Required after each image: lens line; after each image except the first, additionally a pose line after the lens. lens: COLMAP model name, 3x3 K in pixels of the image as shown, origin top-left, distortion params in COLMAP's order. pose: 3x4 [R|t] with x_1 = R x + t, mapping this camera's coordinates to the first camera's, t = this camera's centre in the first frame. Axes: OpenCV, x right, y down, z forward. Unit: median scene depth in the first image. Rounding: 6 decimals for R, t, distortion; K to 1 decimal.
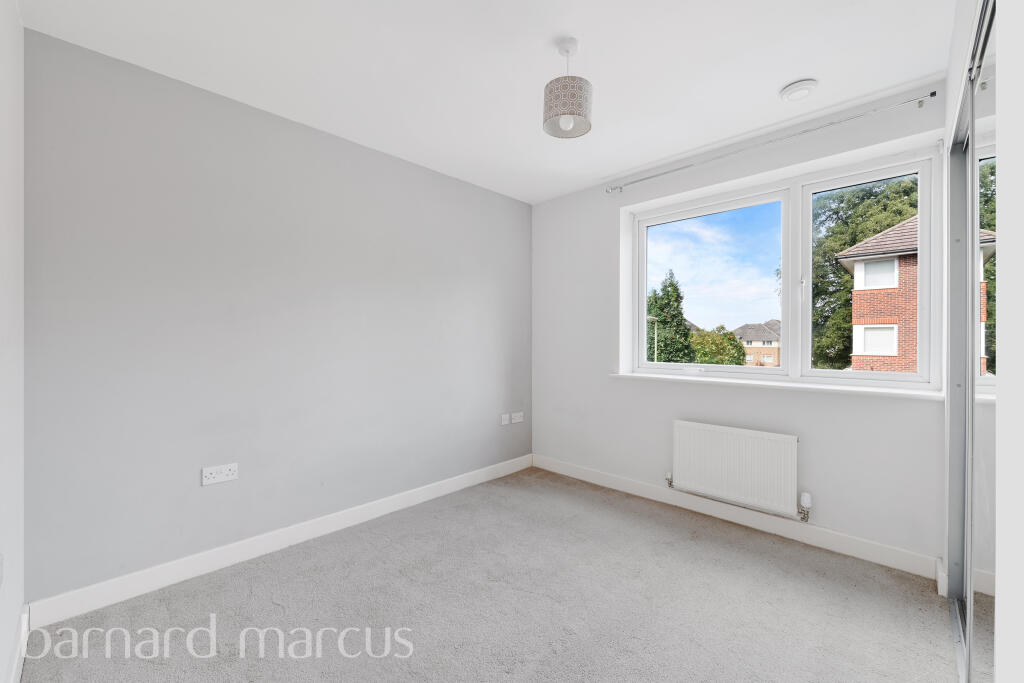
lens RADIAL K [[411.7, 0, 518.5], [0, 411.7, 340.4], [0, 0, 1]] dist [0.001259, 0.000170]
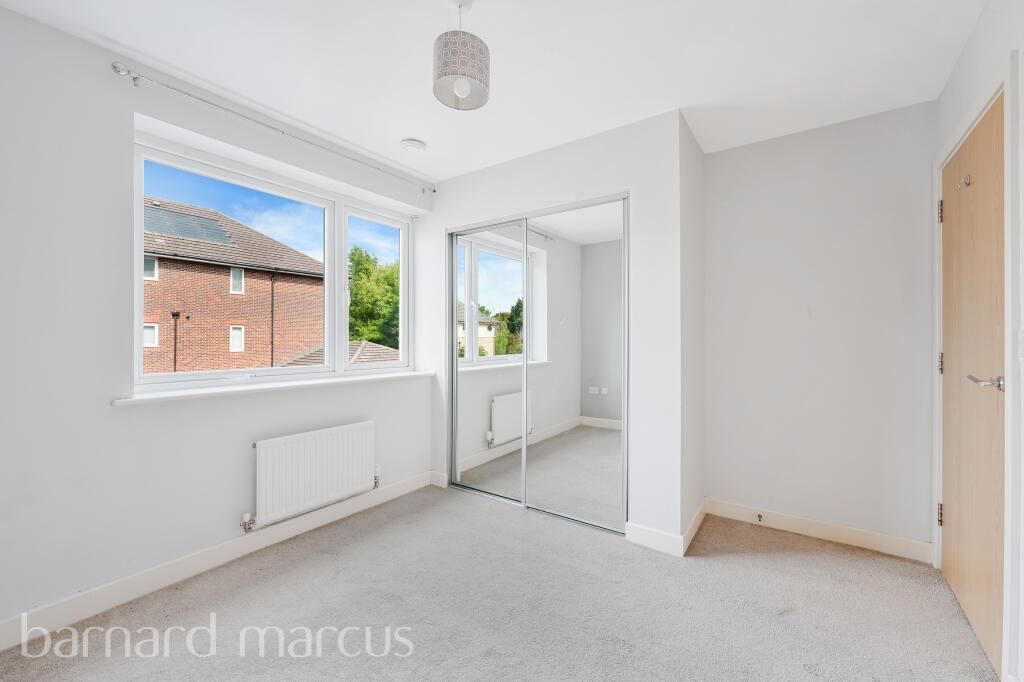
lens RADIAL K [[411.7, 0, 518.5], [0, 411.7, 339.9], [0, 0, 1]] dist [0.001259, 0.000170]
pose [[-0.153317, -0.001007, 0.988177, -0.509313], [0.000882, 0.999999, 0.001156, 0.000519], [-0.988177, 0.001048, -0.153316, 0.684668]]
